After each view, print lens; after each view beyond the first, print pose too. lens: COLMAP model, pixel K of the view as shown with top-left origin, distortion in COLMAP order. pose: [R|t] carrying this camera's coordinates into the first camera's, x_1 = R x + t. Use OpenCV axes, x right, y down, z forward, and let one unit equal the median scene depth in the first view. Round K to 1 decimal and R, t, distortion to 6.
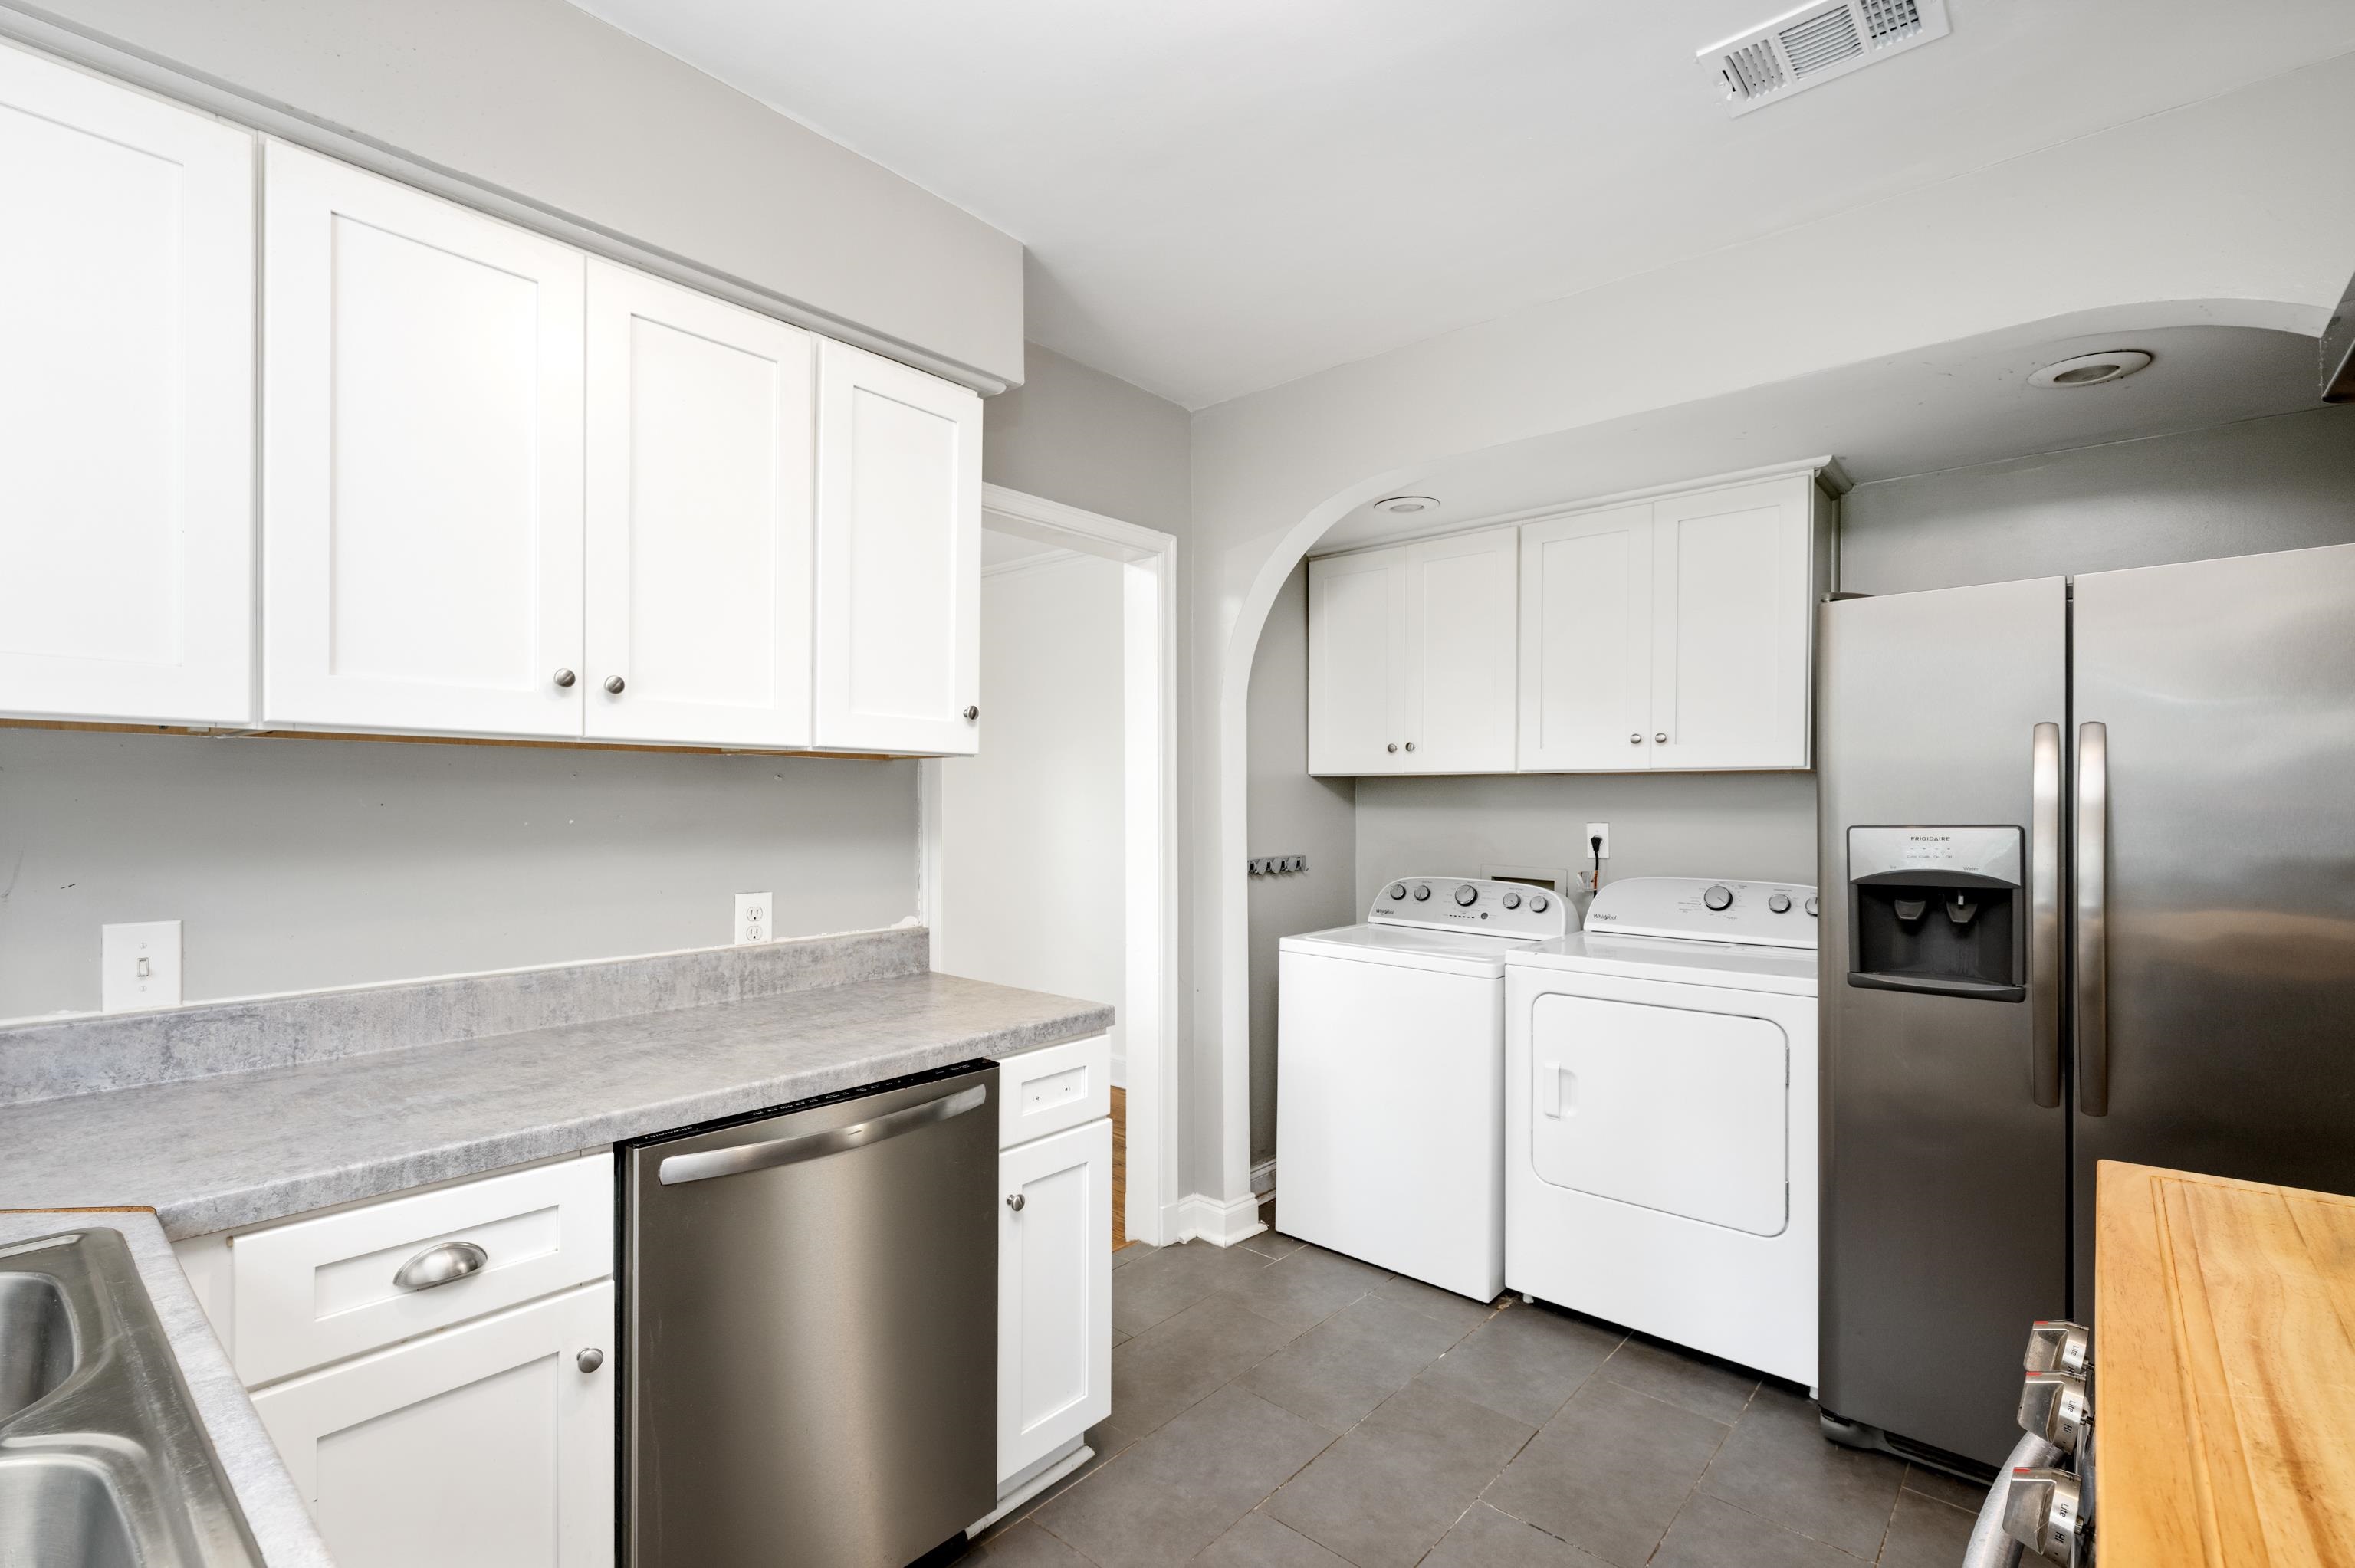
lens RADIAL K [[1066.4, 0, 1171.0], [0, 1066.4, 796.8], [0, 0, 1]] dist [-0.002168, -0.000003]
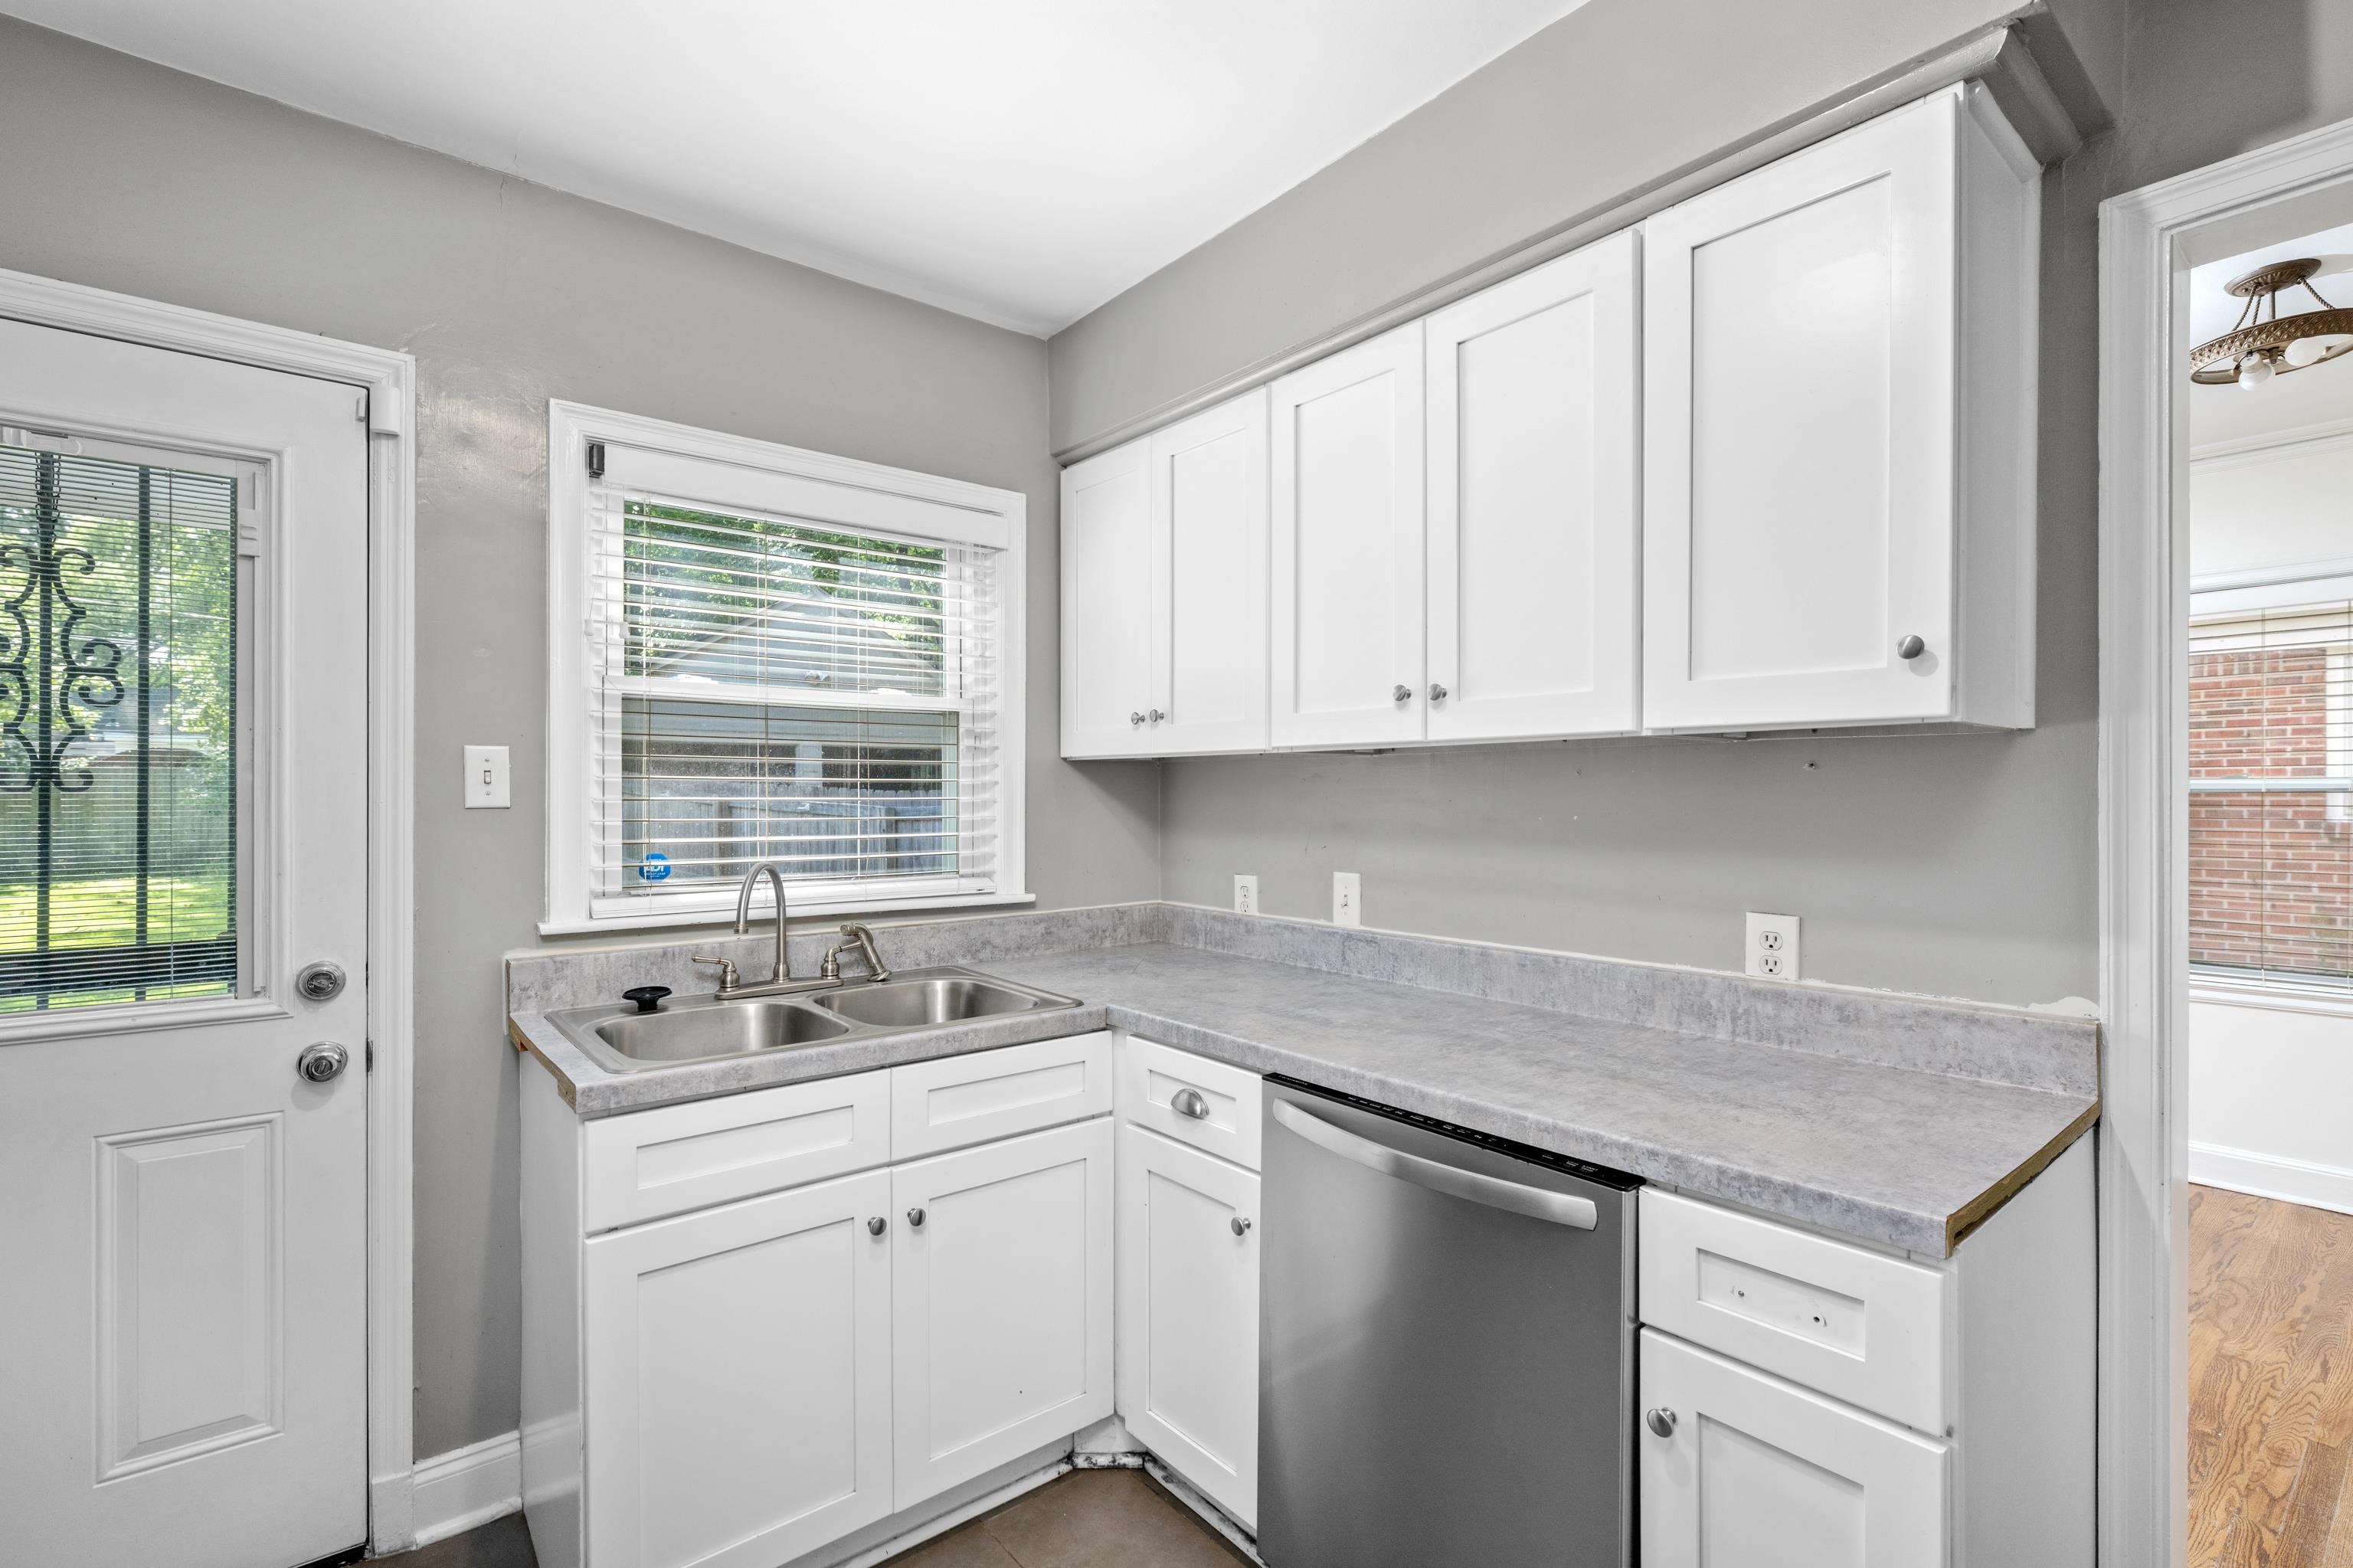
lens RADIAL K [[1065.7, 0, 1169.6], [0, 1065.7, 789.3], [0, 0, 1]] dist [-0.002168, -0.000003]
pose [[-0.176761, -0.007146, -0.984228, 0.562165], [0.003813, 0.999961, -0.007945, 0.002959], [0.984246, -0.005158, -0.176727, 0.851280]]
